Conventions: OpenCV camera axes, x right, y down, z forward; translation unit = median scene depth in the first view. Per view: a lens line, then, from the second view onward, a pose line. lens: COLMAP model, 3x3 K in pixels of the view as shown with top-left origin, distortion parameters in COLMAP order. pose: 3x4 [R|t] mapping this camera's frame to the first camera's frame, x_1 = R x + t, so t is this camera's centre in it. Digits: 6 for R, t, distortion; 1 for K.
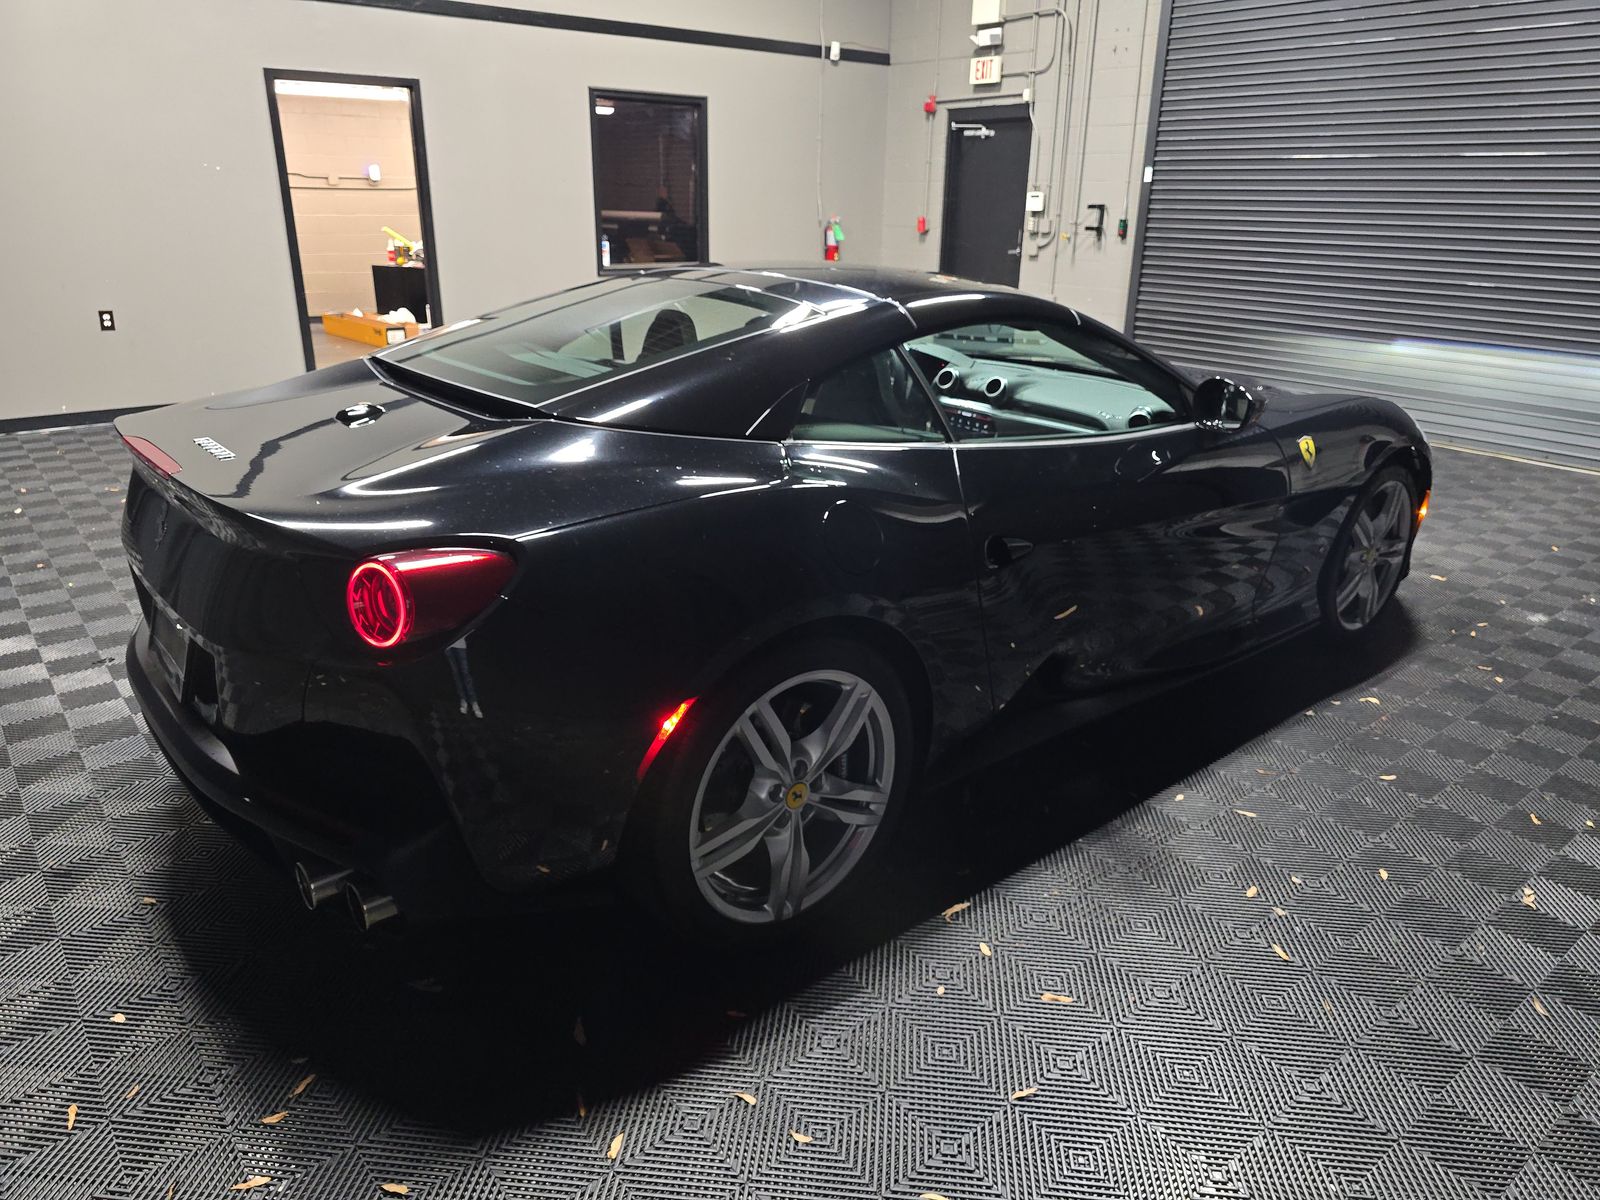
lens RADIAL K [[1073.1, 0, 799.7], [0, 1073.1, 589.3], [0, 0, 1]] dist [0.032509, -0.026684]
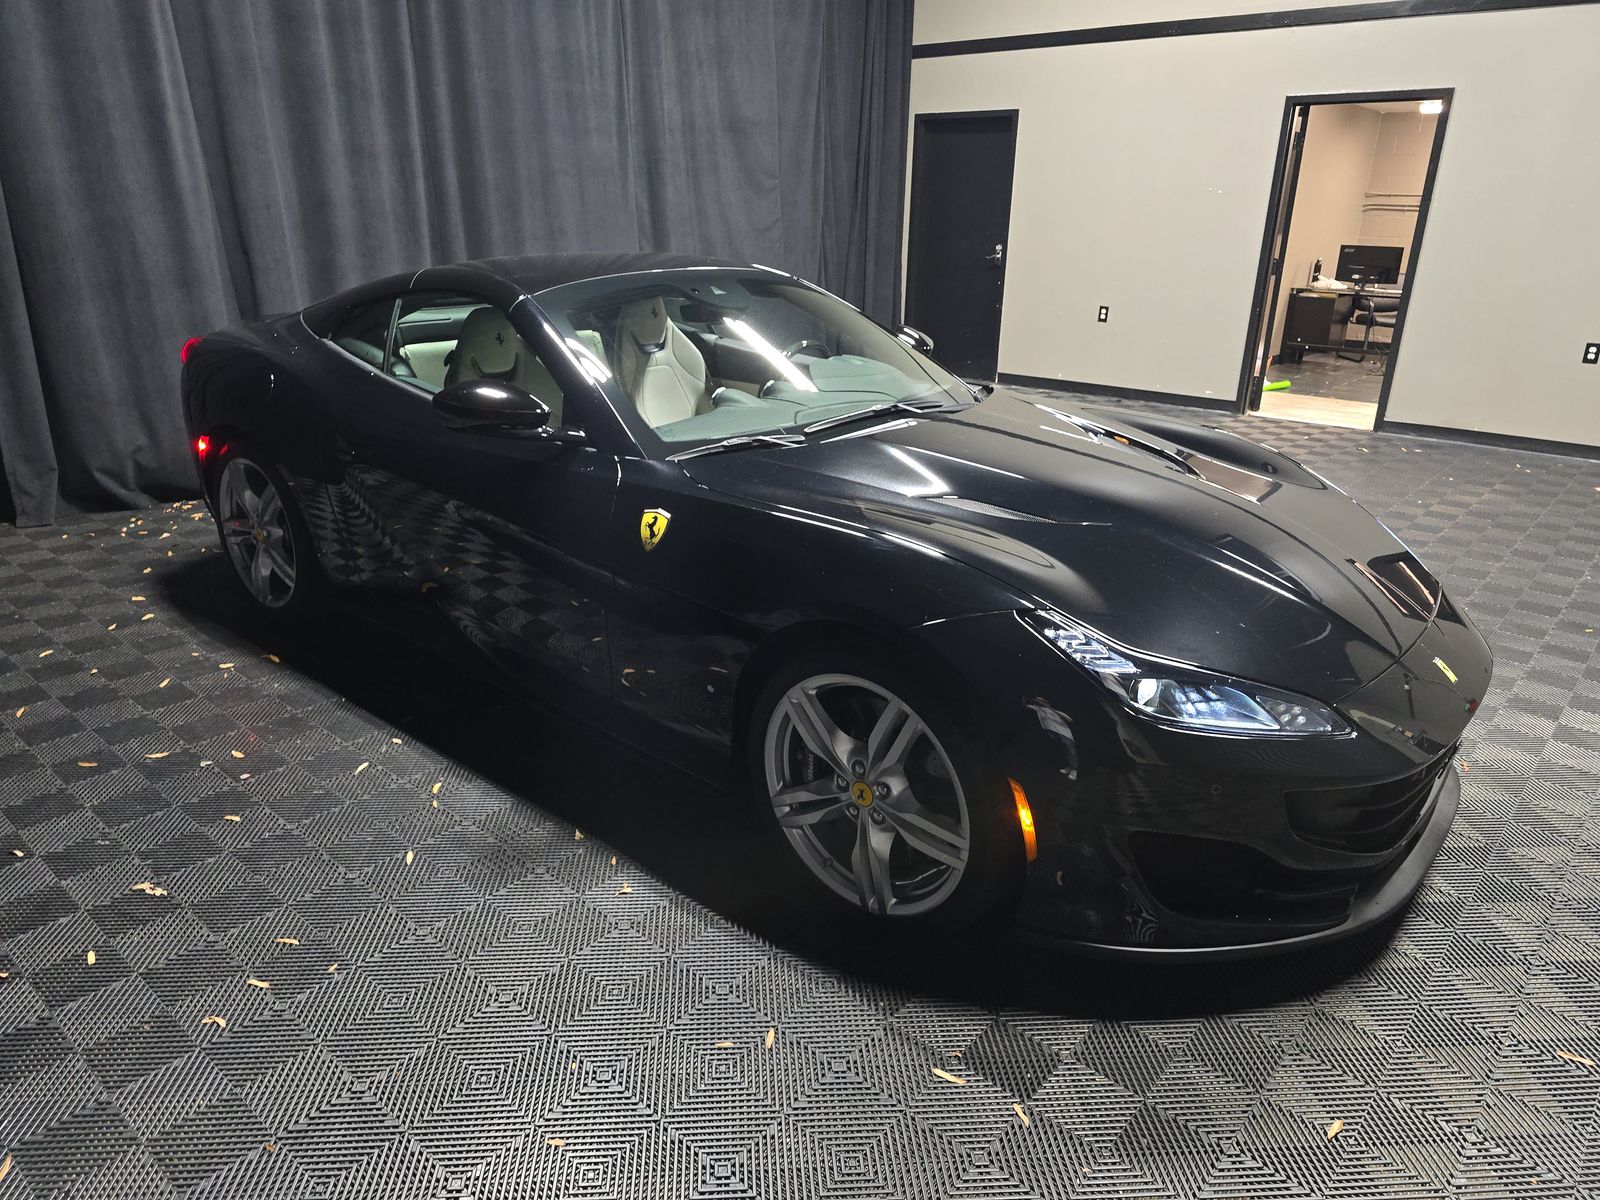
lens RADIAL K [[1073.1, 0, 809.1], [0, 1073.1, 605.7], [0, 0, 1]] dist [0.032509, -0.026684]
pose [[0.164934, 0.342013, -0.925108, 0.097064], [-0.351970, 0.896607, 0.268725, -0.026319], [0.921365, 0.281288, 0.268260, 0.072310]]
